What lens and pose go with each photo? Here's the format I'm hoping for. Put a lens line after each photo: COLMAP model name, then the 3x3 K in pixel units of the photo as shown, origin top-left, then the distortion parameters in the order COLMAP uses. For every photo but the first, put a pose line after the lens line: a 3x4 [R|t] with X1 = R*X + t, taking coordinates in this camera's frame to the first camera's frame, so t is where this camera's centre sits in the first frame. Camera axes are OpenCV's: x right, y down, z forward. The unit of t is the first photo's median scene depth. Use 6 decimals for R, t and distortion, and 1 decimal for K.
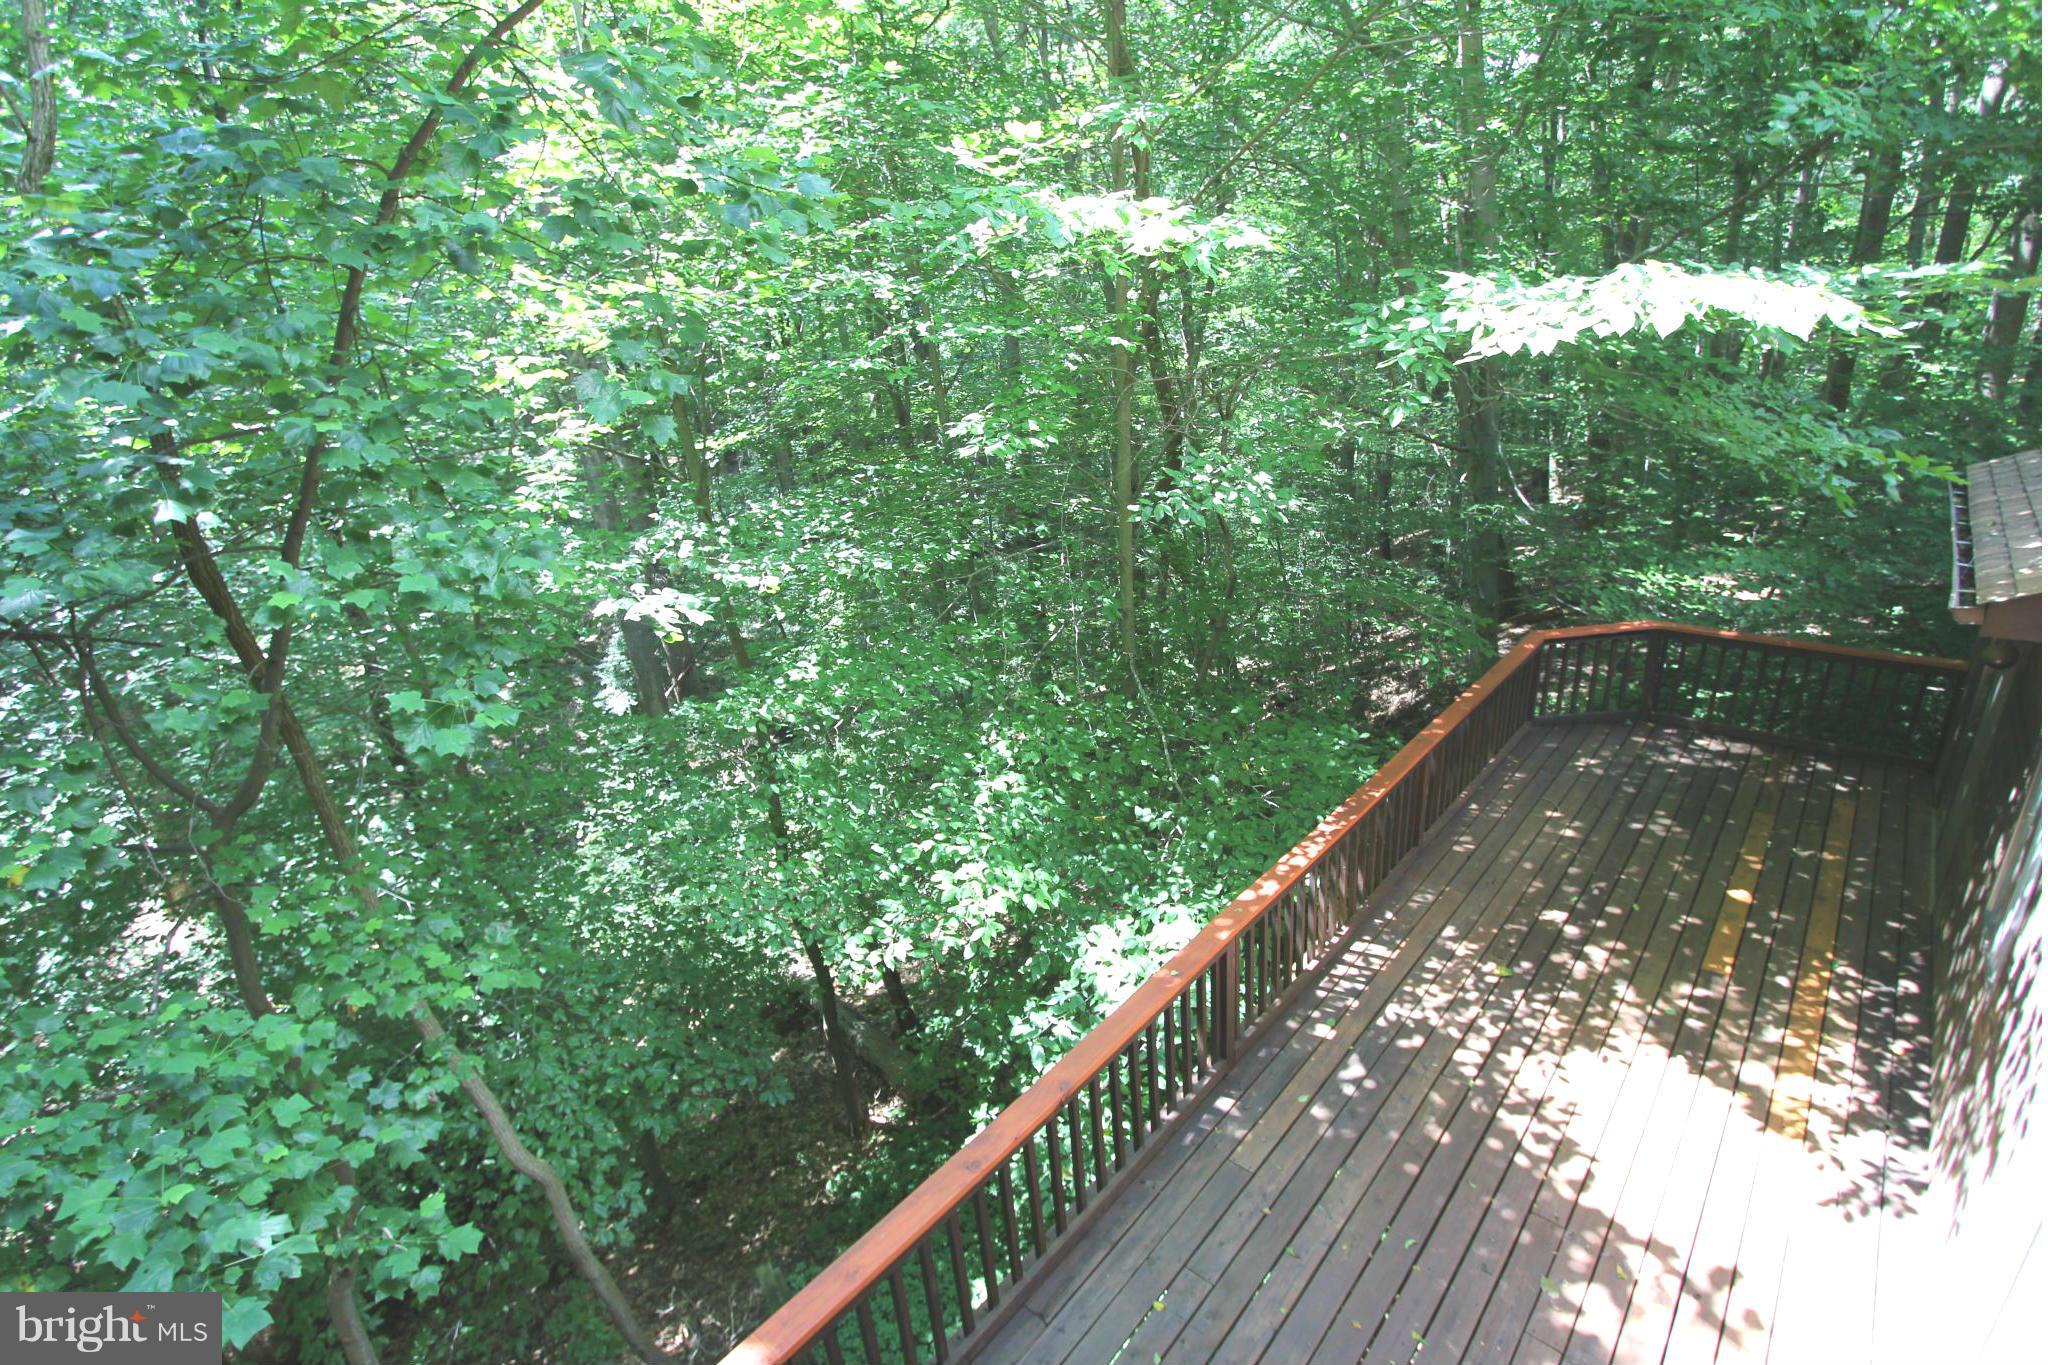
lens RADIAL K [[946.9, 0, 1016.8], [0, 946.9, 690.3], [0, 0, 1]] dist [-0.013163, -0.000071]
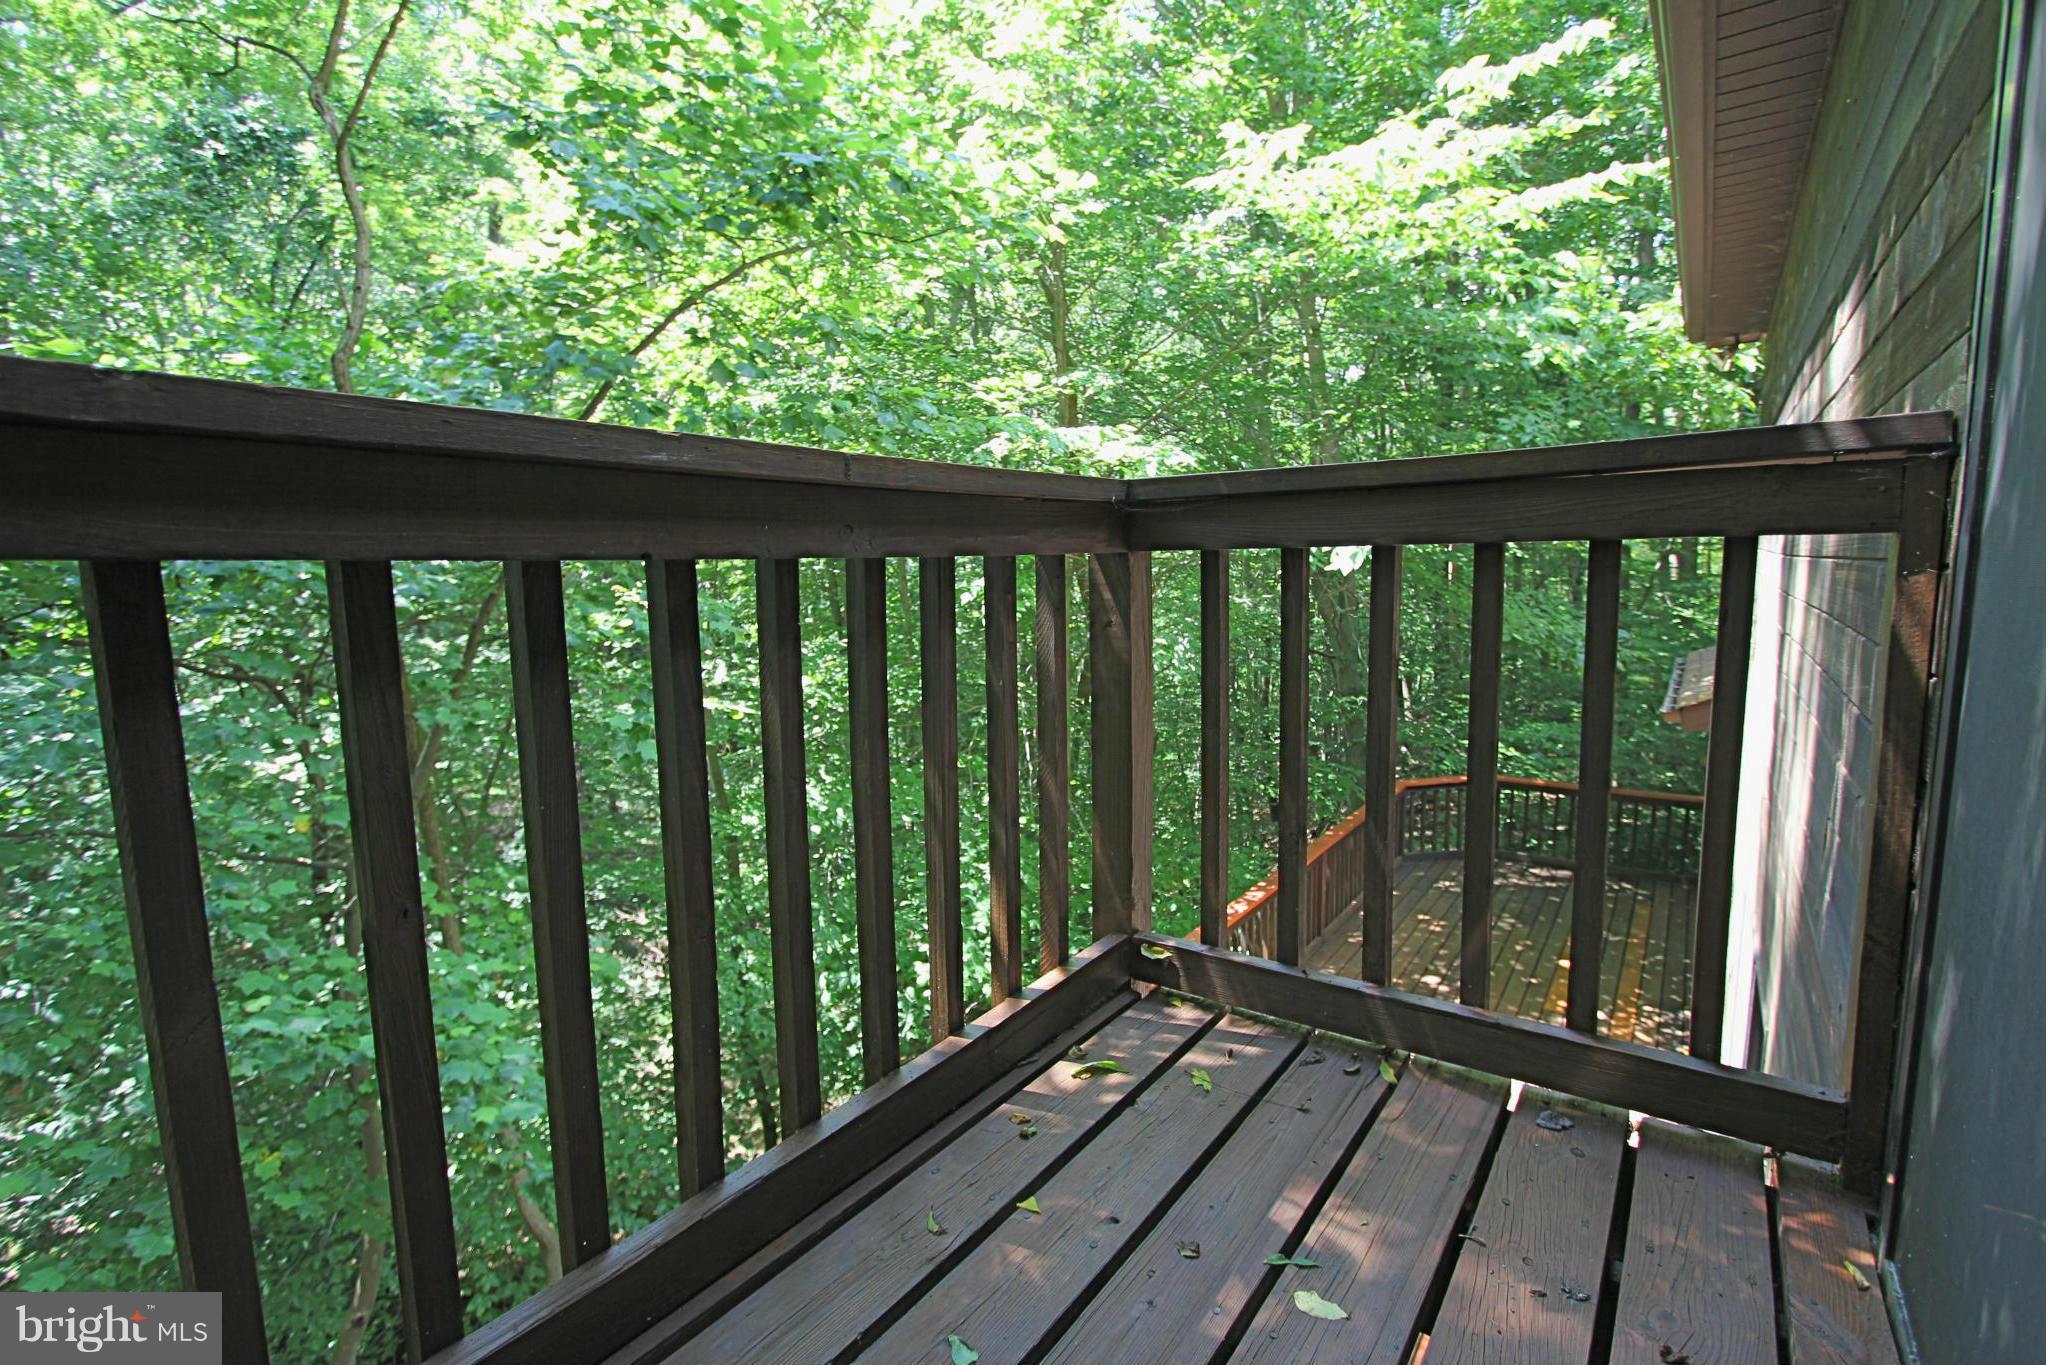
lens RADIAL K [[946.9, 0, 1016.8], [0, 946.9, 690.3], [0, 0, 1]] dist [-0.013163, -0.000071]
pose [[0.992933, 0.036742, 0.112848, -0.092748], [-0.008230, 0.969898, -0.243371, 0.133517], [-0.118393, 0.240722, 0.963346, -0.167946]]
